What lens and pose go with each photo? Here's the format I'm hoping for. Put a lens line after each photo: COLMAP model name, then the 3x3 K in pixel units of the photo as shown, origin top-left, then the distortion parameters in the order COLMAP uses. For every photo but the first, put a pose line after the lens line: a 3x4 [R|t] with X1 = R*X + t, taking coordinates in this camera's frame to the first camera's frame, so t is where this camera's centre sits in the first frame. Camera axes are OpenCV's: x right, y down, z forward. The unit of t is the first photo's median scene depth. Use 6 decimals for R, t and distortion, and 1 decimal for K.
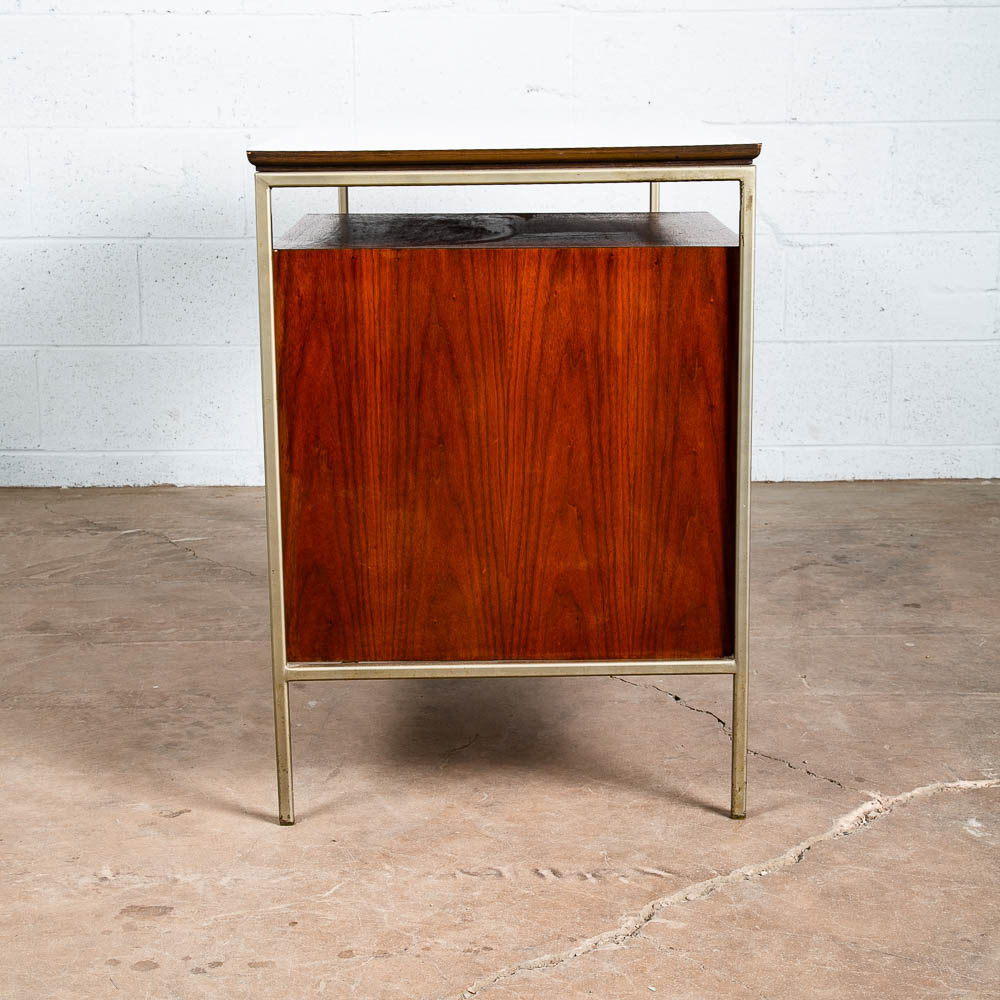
lens RADIAL K [[1929.8, 0, 501.3], [0, 1929.8, 465.7], [0, 0, 1]] dist [0.113145, 0.000000]
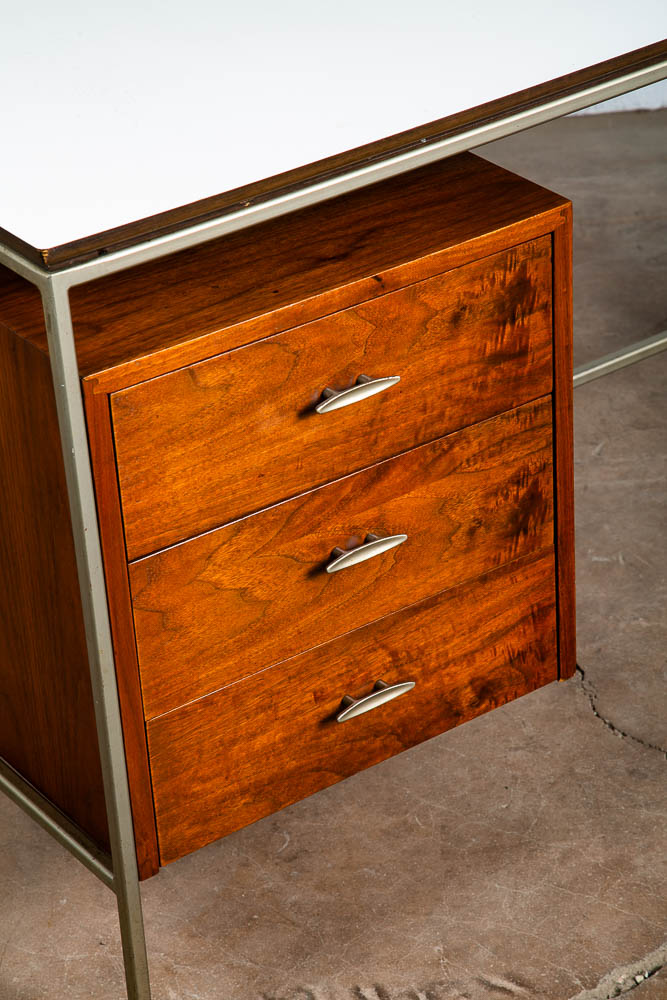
lens RADIAL K [[2620.7, 0, 329.8], [0, 2620.7, 494.2], [0, 0, 1]] dist [0.525383, 0.000000]
pose [[0.998254, -0.058663, 0.006868, 0.010158], [0.053693, 0.949774, 0.308295, -0.301079], [-0.024608, -0.307388, 0.951266, 0.004860]]
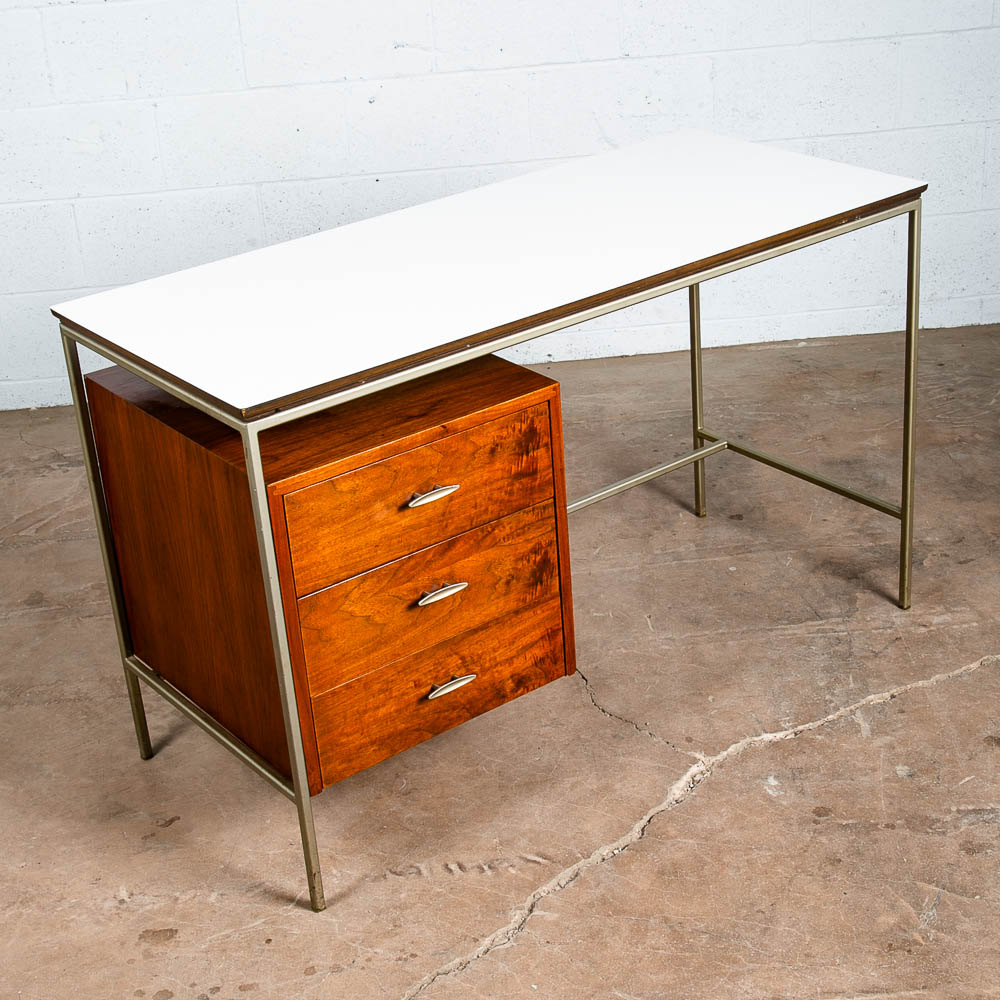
lens RADIAL K [[1720.0, 0, 501.3], [0, 1720.0, 481.5], [0, 0, 1]] dist [0.028782, 0.000000]
pose [[0.995949, -0.082473, 0.035821, 0.031741], [0.072510, 0.972247, 0.222435, -0.279921], [-0.053172, -0.218936, 0.974289, -0.087846]]
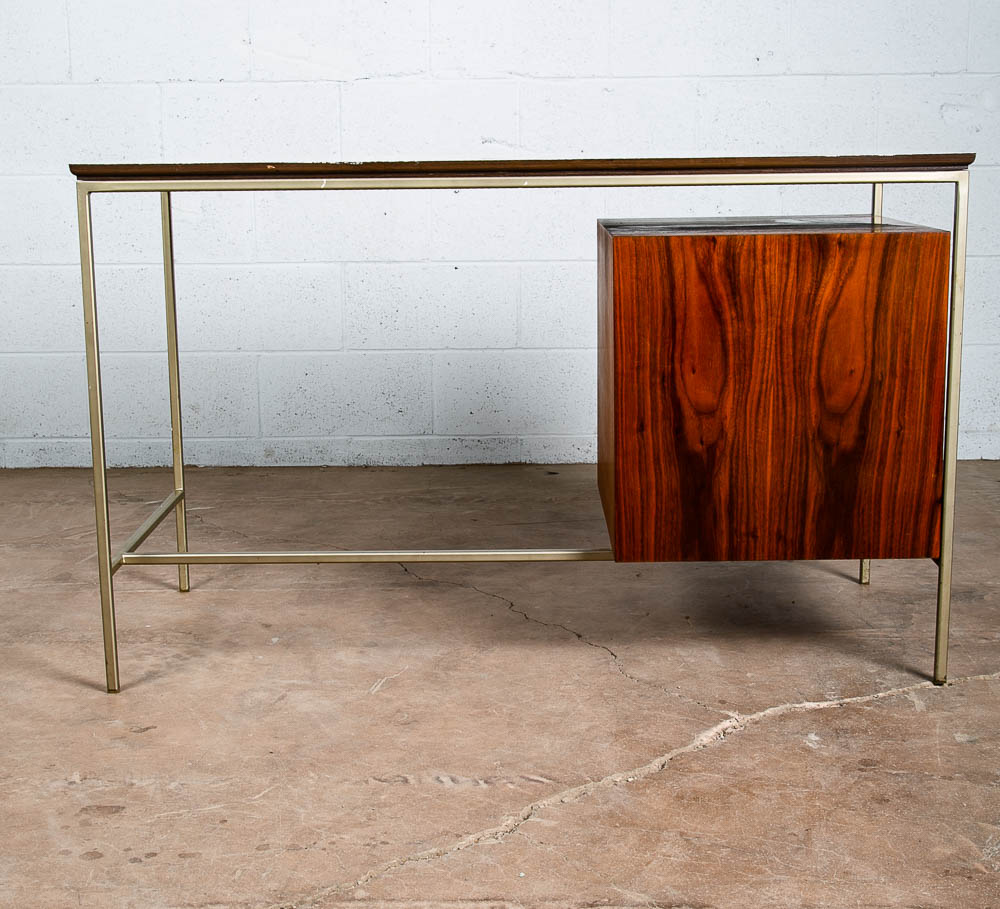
lens RADIAL K [[1530.2, 0, 499.7], [0, 1530.2, 448.2], [0, 0, 1]] dist [0.010473, 0.000000]
pose [[0.999923, -0.000687, -0.012425, 0.061277], [0.000547, 0.999936, -0.011274, 0.017402], [0.012432, 0.011267, 0.999859, 0.062552]]
